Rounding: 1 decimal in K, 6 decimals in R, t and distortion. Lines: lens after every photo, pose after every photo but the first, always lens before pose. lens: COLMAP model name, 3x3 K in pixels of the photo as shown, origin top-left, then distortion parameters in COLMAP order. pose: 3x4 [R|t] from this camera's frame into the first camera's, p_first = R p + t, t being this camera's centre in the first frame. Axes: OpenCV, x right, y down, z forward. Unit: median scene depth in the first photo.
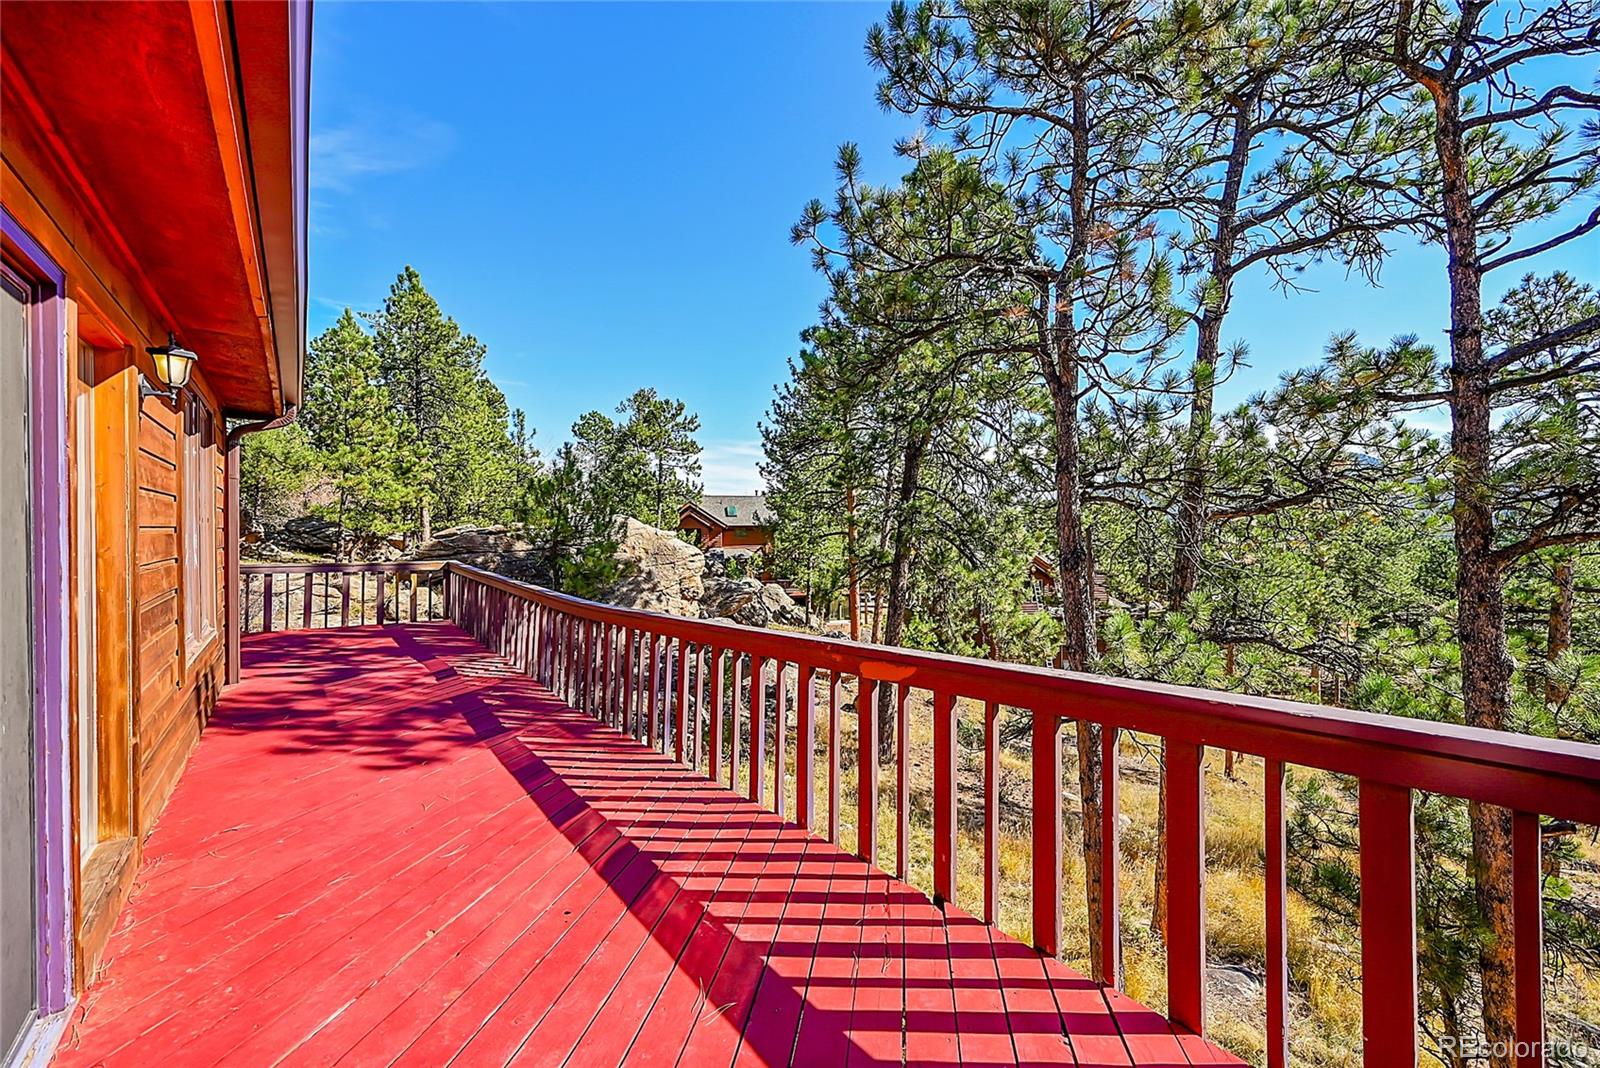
lens RADIAL K [[637.7, 0, 798.5], [0, 637.7, 527.8], [0, 0, 1]] dist [-0.000338, -0.000225]
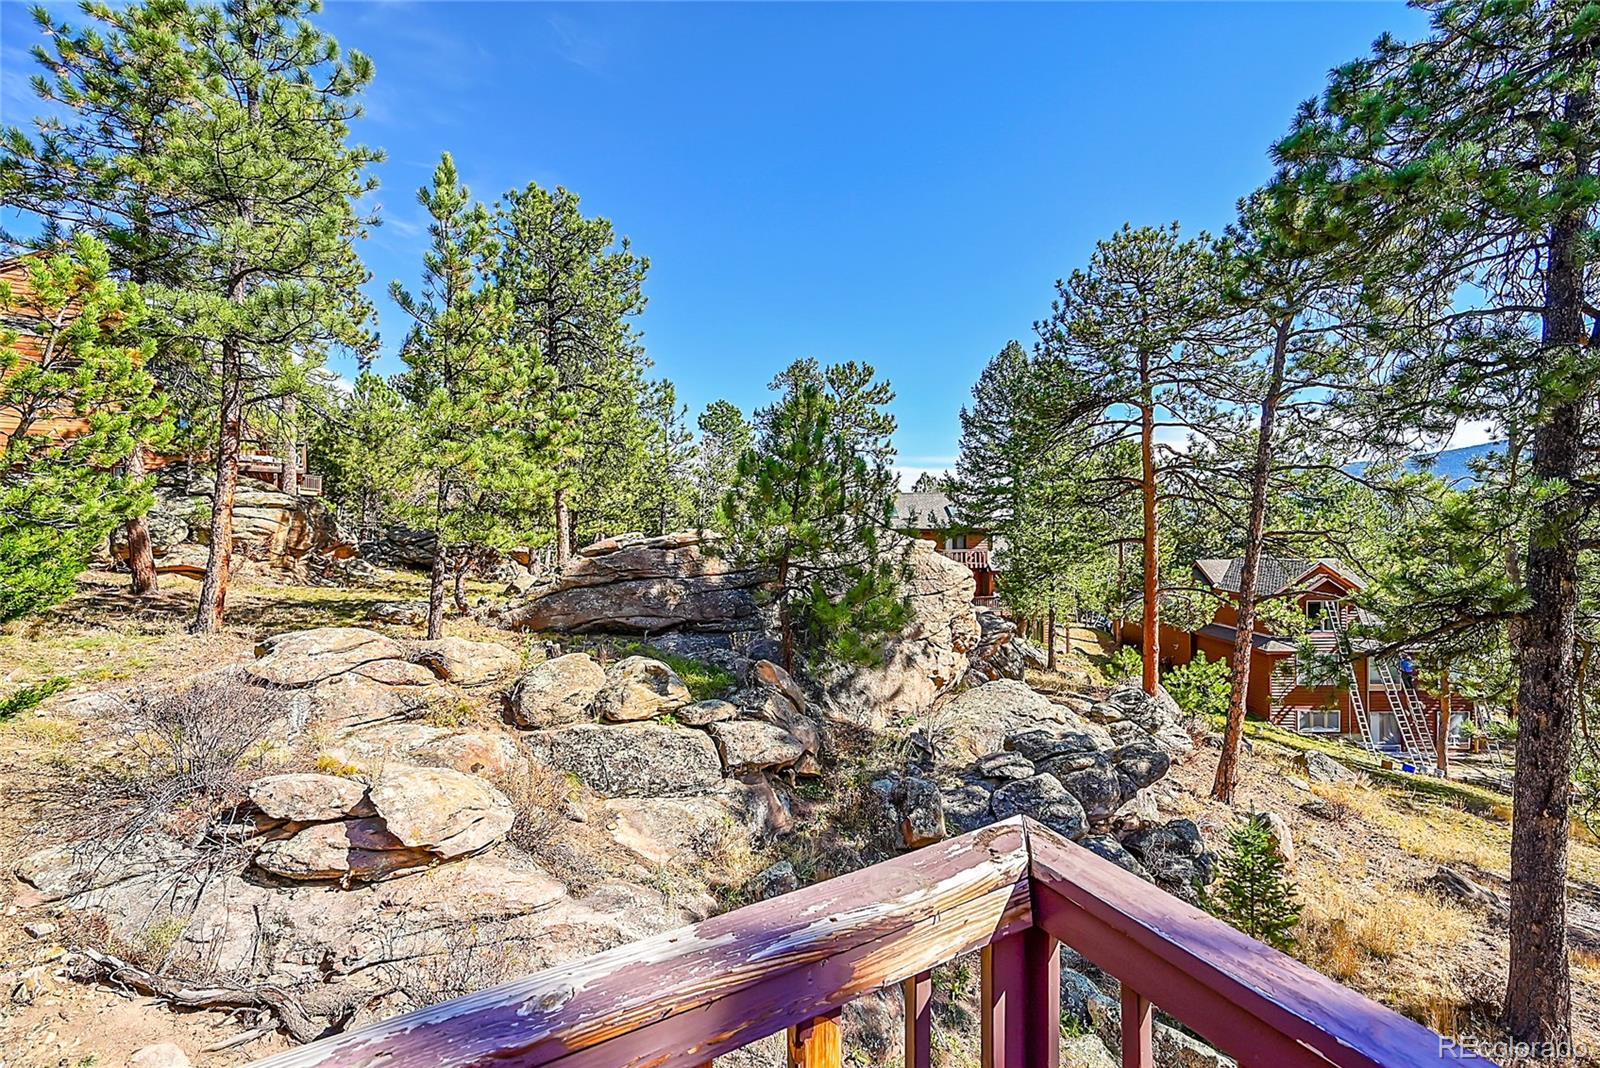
lens RADIAL K [[652.6, 0, 795.7], [0, 652.6, 529.1], [0, 0, 1]] dist [-0.002367, -0.000322]
pose [[0.988300, -0.007942, -0.152314, -0.247224], [0.007561, 0.999967, -0.003082, -0.004639], [0.152333, 0.001895, 0.988327, 0.371995]]
